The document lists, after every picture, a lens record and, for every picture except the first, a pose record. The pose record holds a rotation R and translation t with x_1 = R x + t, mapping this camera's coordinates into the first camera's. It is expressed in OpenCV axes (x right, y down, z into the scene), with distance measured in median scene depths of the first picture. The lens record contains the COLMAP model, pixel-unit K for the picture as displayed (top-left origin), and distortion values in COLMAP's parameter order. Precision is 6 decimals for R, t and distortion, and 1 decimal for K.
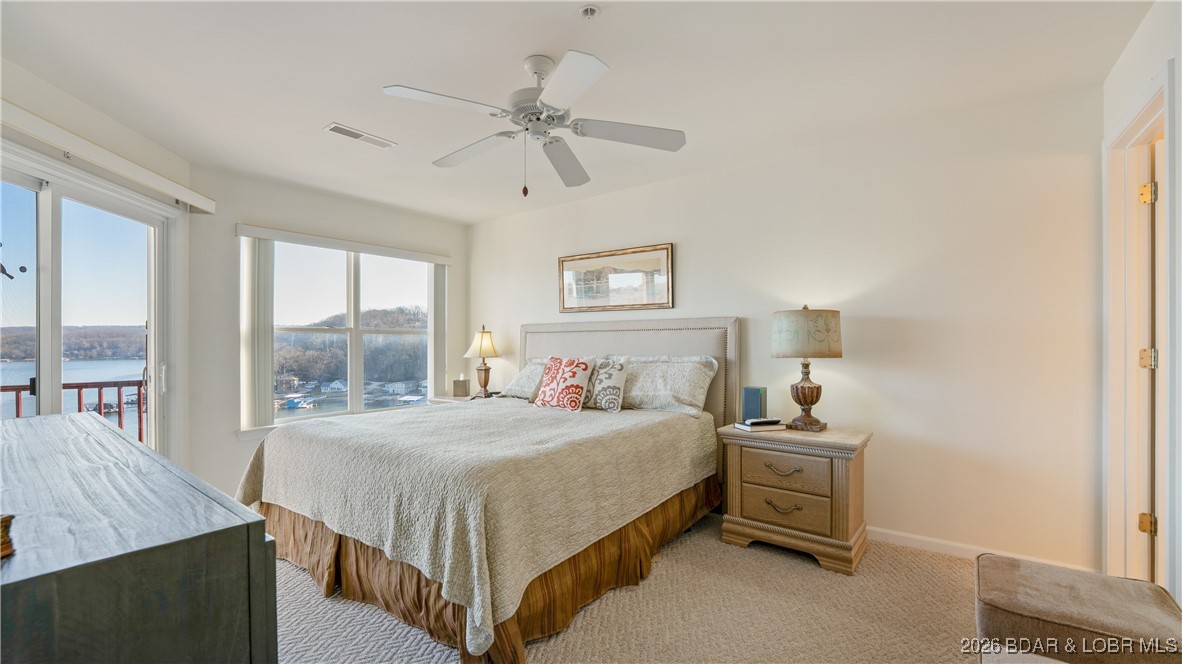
lens RADIAL K [[492.6, 0, 592.0], [0, 492.6, 339.3], [0, 0, 1]] dist [0.013957, -0.000126]
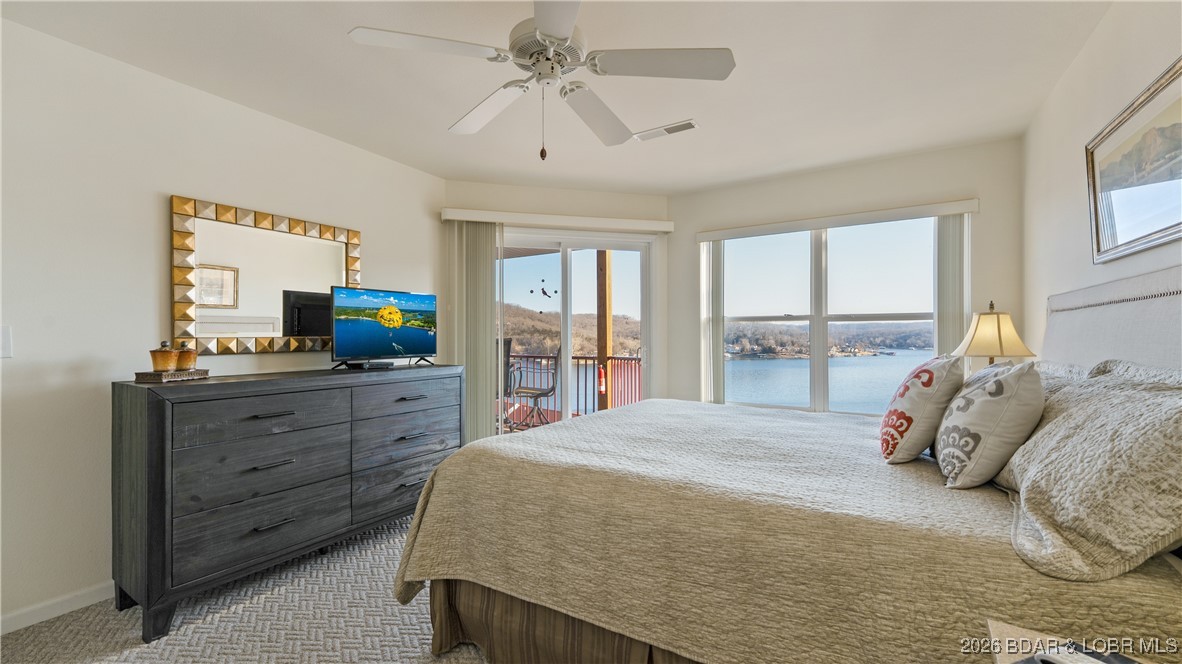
lens RADIAL K [[492.6, 0, 584.2], [0, 492.6, 333.4], [0, 0, 1]] dist [0.013957, -0.000126]
pose [[0.070967, -0.000722, -0.997478, 0.457580], [0.003741, 0.999993, -0.000458, 0.010263], [0.997472, -0.003699, 0.070969, 0.634973]]
